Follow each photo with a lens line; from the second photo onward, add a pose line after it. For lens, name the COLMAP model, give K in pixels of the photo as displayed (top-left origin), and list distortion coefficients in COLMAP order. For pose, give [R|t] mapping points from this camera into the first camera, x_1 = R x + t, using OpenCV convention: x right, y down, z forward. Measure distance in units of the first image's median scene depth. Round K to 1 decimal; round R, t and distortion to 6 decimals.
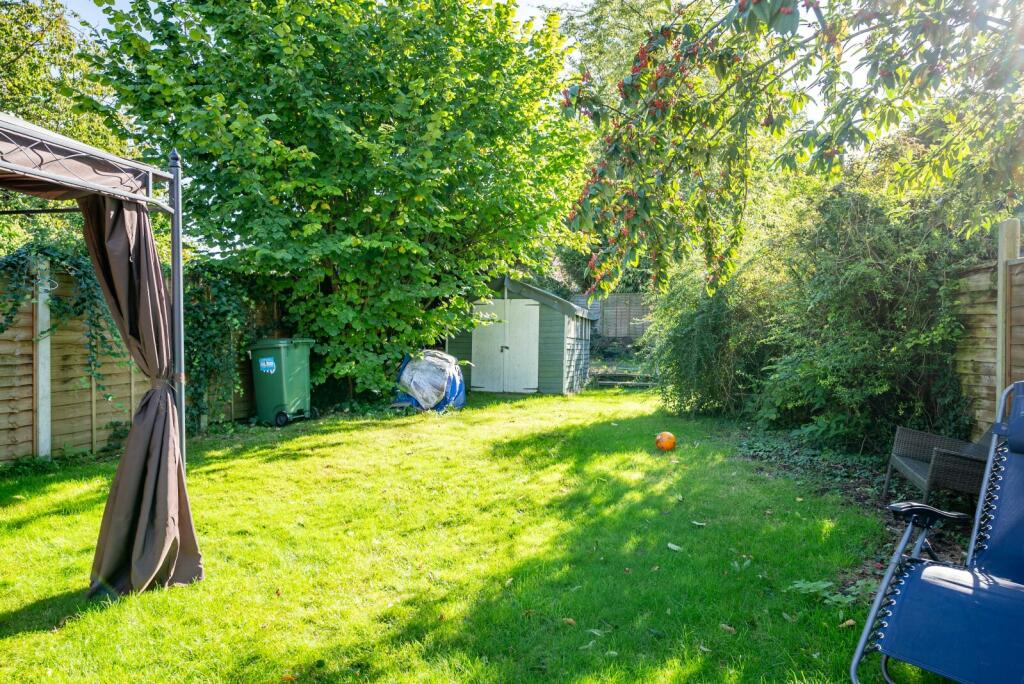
lens RADIAL K [[677.9, 0, 511.7], [0, 677.9, 344.0], [0, 0, 1]] dist [-0.000463, -0.000004]
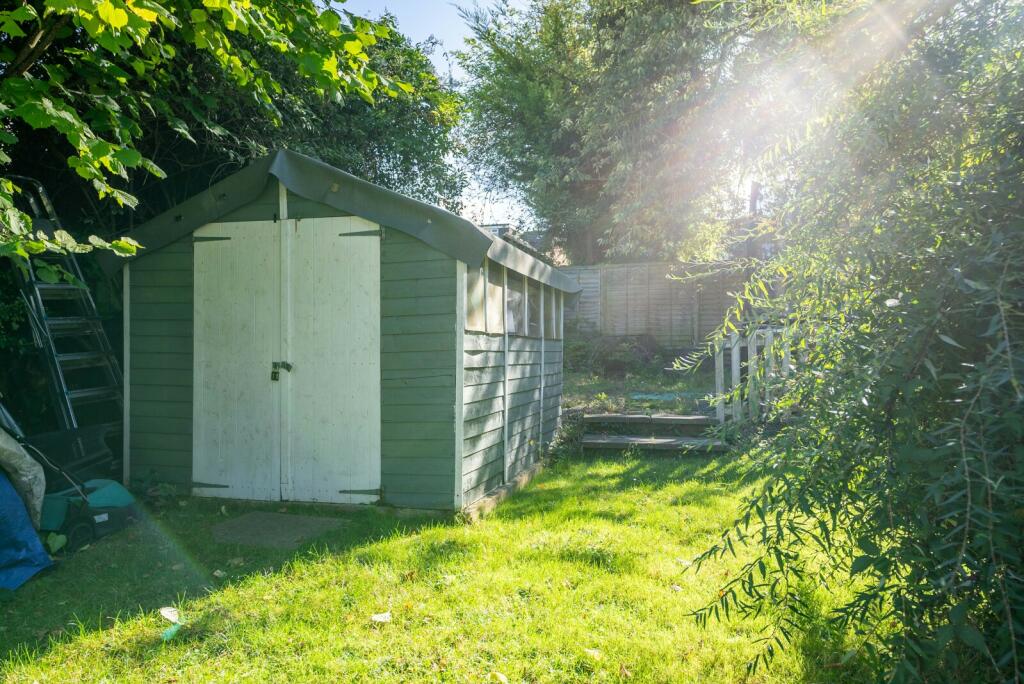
lens RADIAL K [[768.4, 0, 512.2], [0, 768.4, 340.6], [0, 0, 1]] dist [0.001405, -0.000109]
pose [[0.999856, -0.016939, -0.001009, 0.100716], [0.016930, 0.999825, -0.007948, -0.002228], [0.001144, 0.007930, 0.999968, 0.615718]]
